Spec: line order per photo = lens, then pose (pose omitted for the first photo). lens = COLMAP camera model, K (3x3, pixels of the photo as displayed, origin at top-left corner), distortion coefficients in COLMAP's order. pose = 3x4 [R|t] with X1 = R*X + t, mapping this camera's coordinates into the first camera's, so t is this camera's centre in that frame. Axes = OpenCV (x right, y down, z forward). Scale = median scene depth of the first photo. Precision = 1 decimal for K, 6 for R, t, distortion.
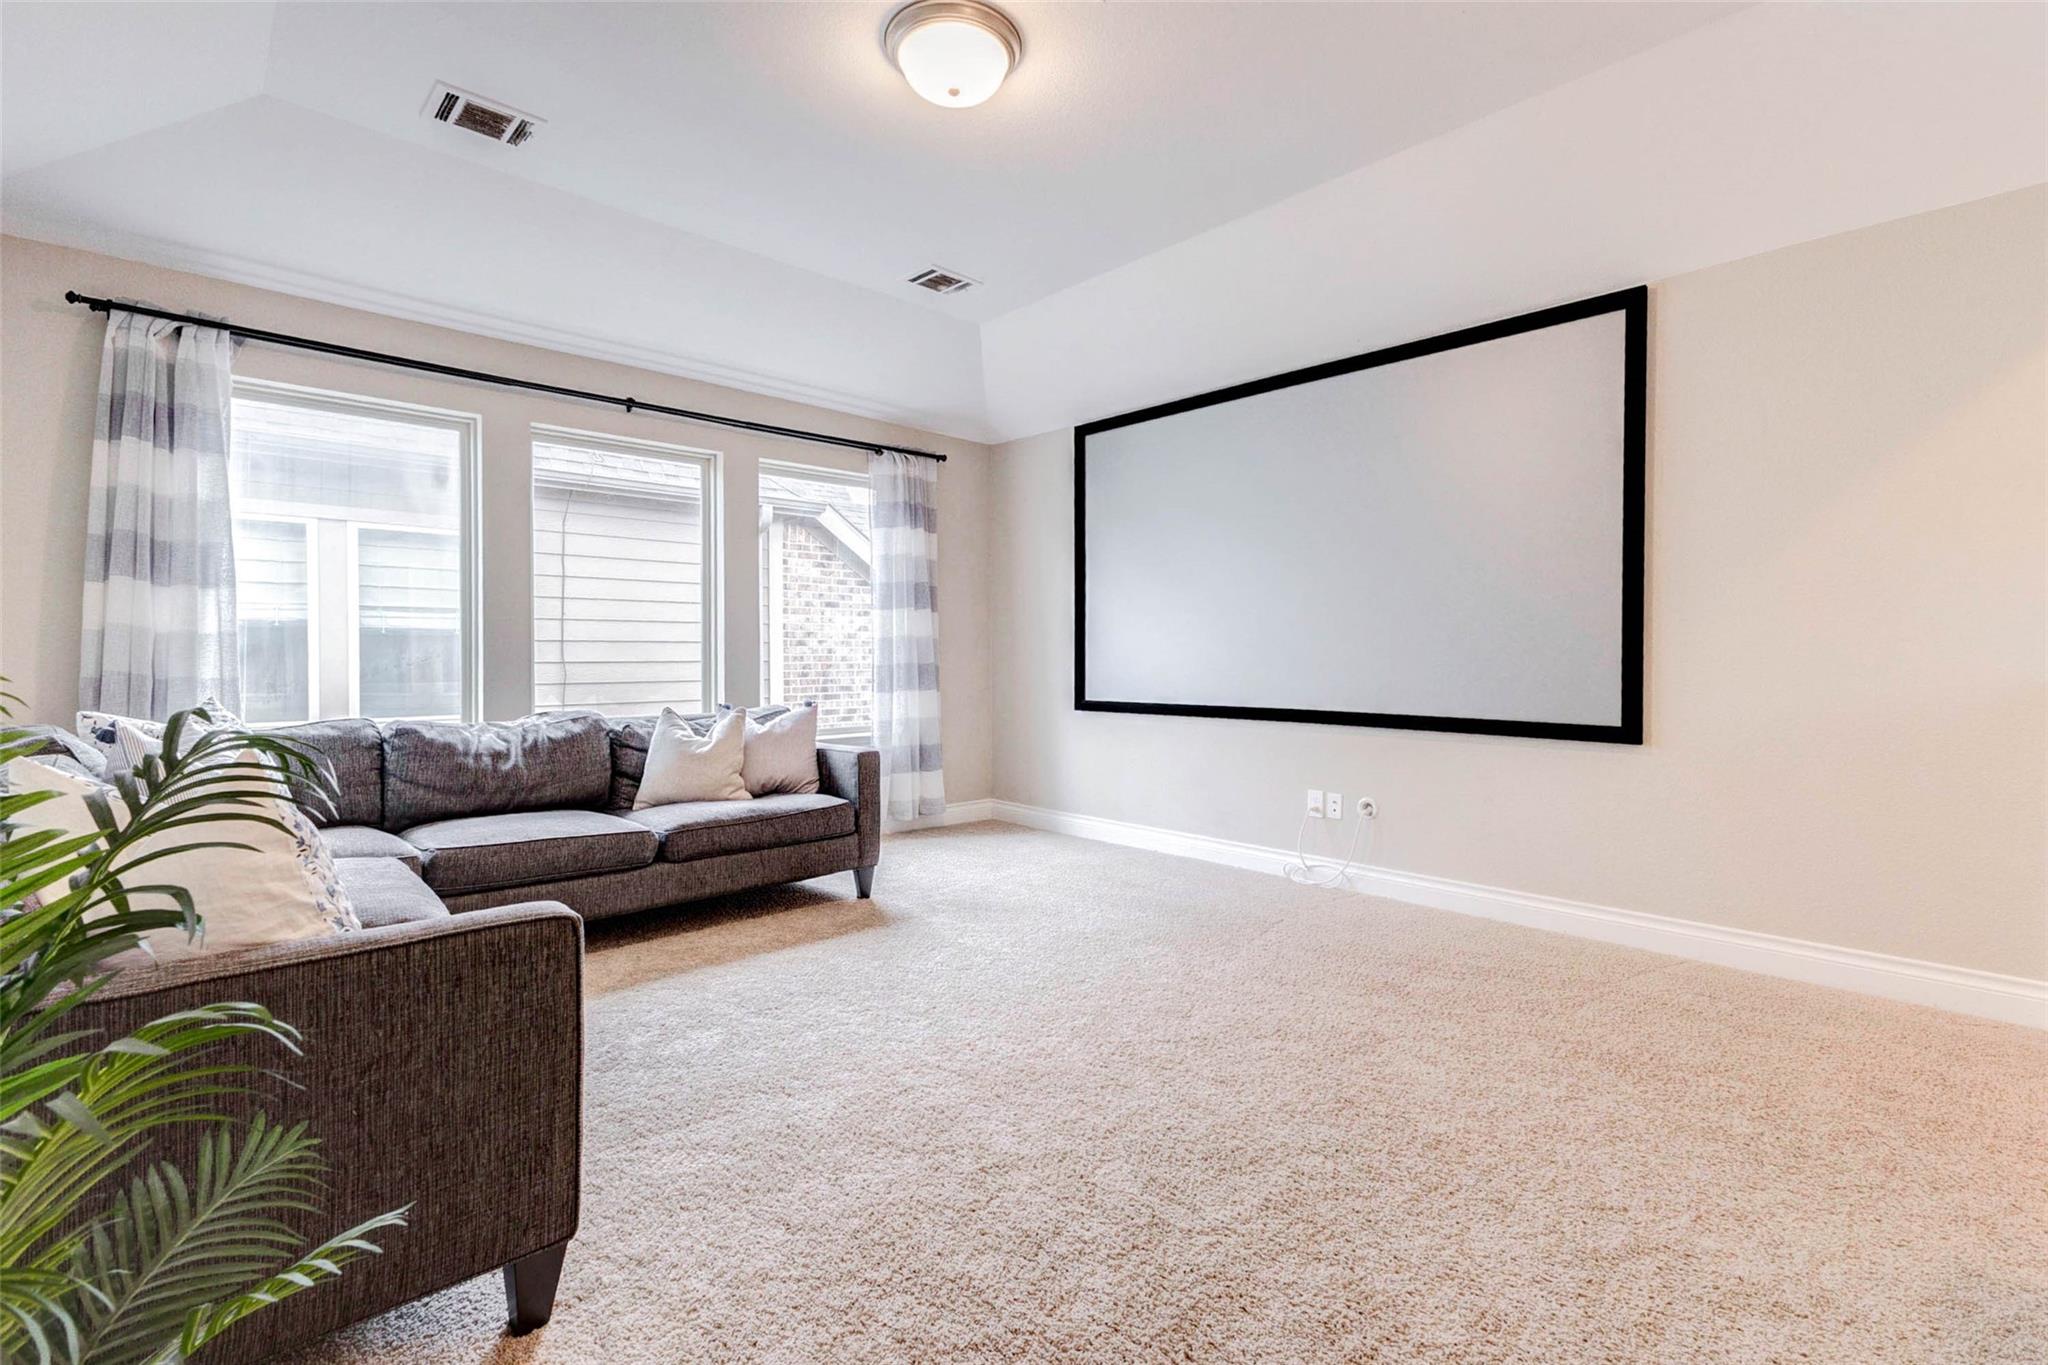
lens RADIAL K [[911.3, 0, 1025.3], [0, 911.3, 661.9], [0, 0, 1]] dist [0.000144, -0.000310]
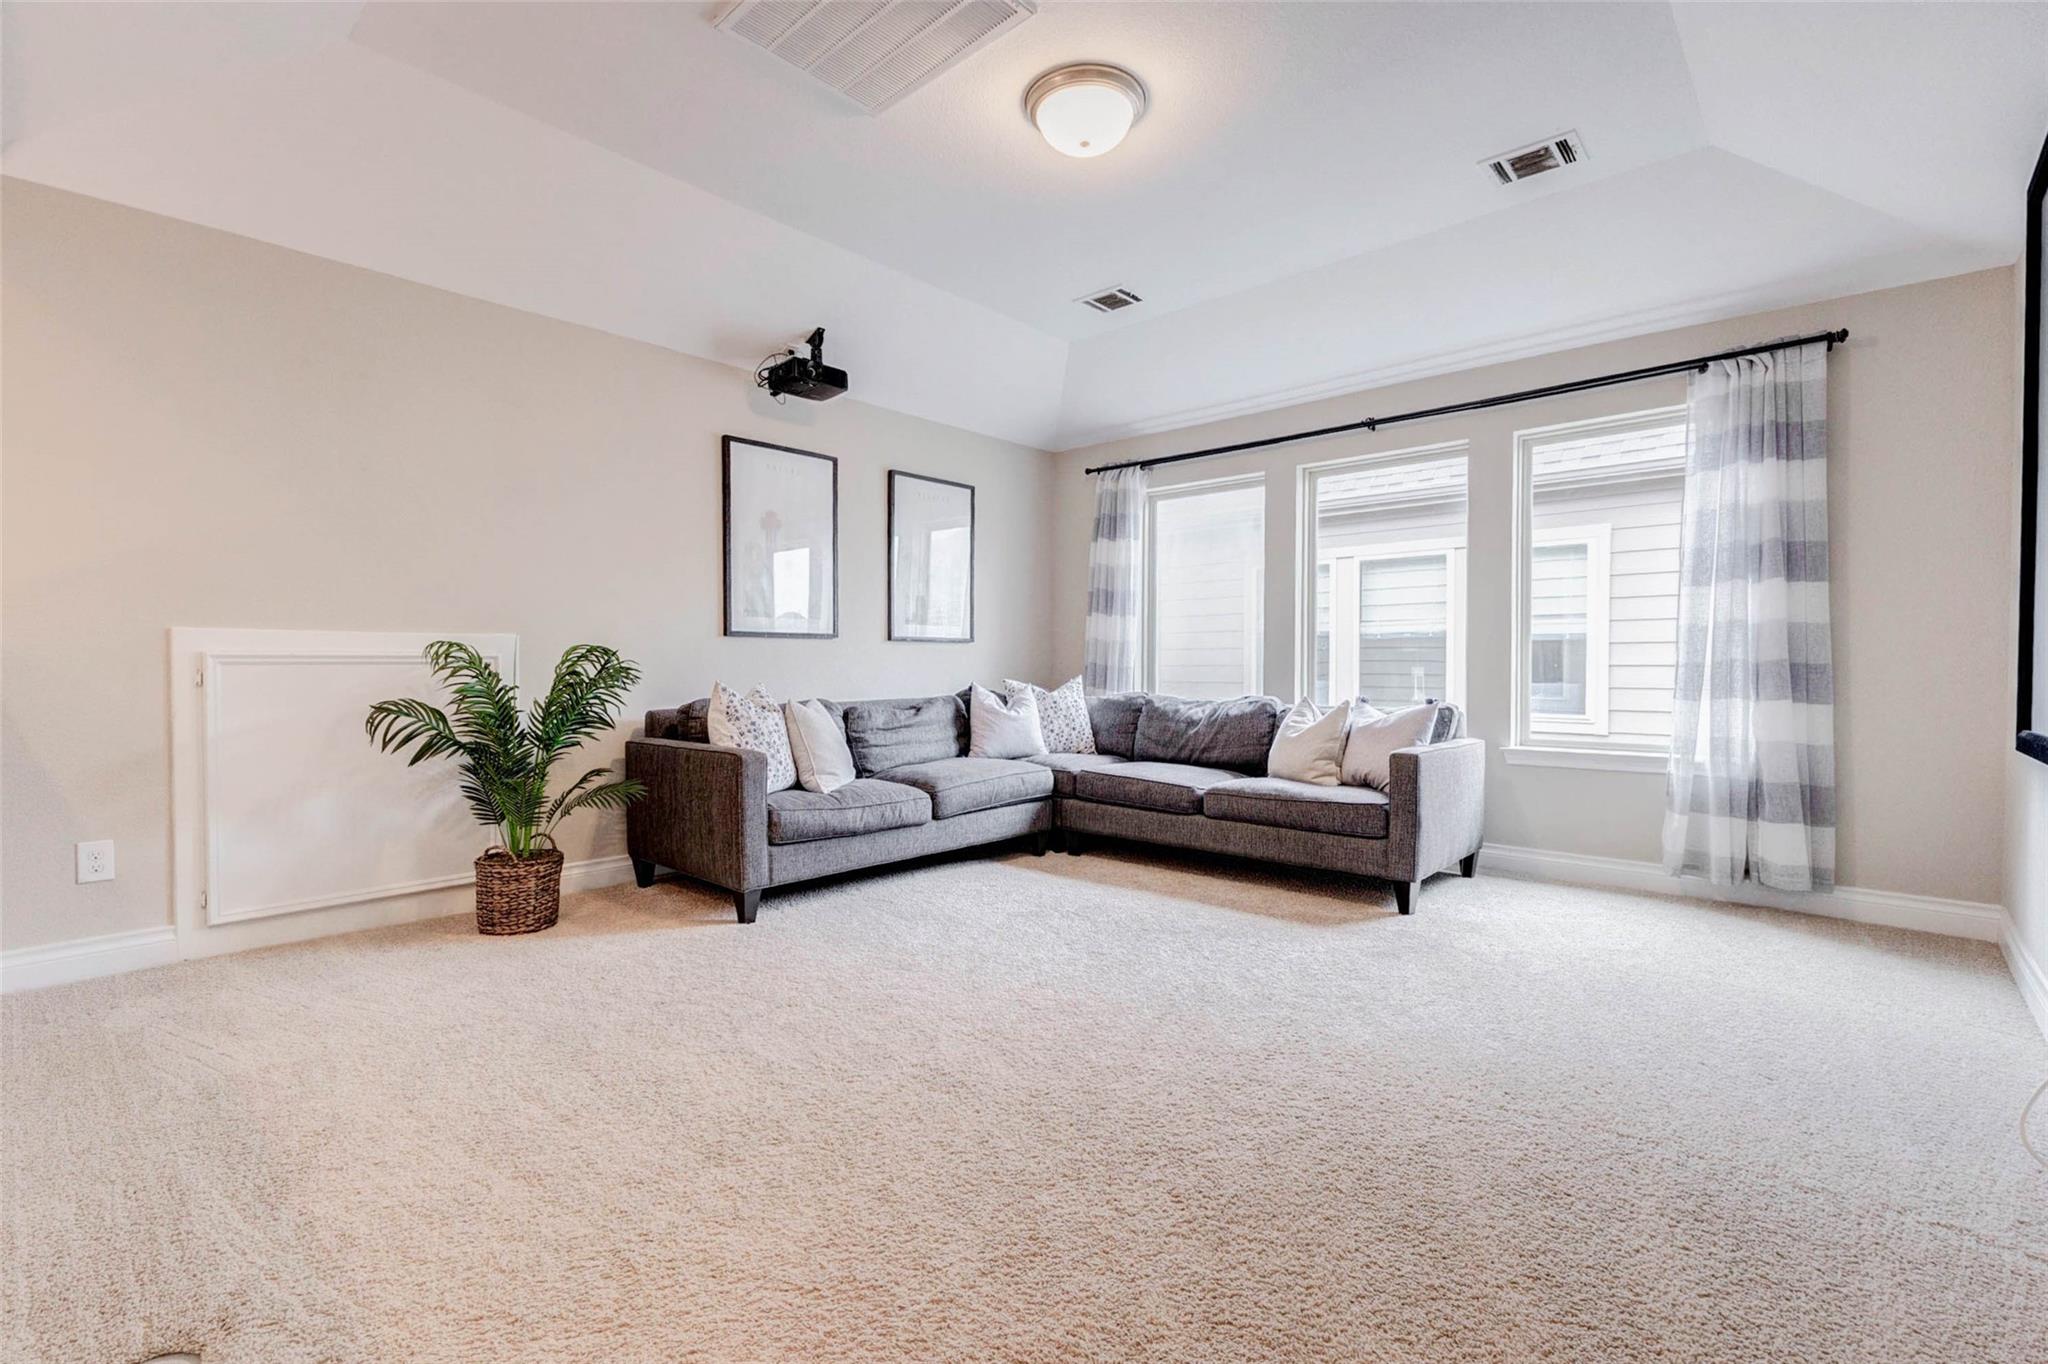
lens RADIAL K [[896.0, 0, 1029.2], [0, 896.0, 680.5], [0, 0, 1]] dist [0.003873, -0.000160]
pose [[0.091300, 0.016517, -0.995686, 0.686197], [-0.010584, 0.999822, 0.015616, 0.015935], [0.995767, 0.009113, 0.091459, 0.553850]]
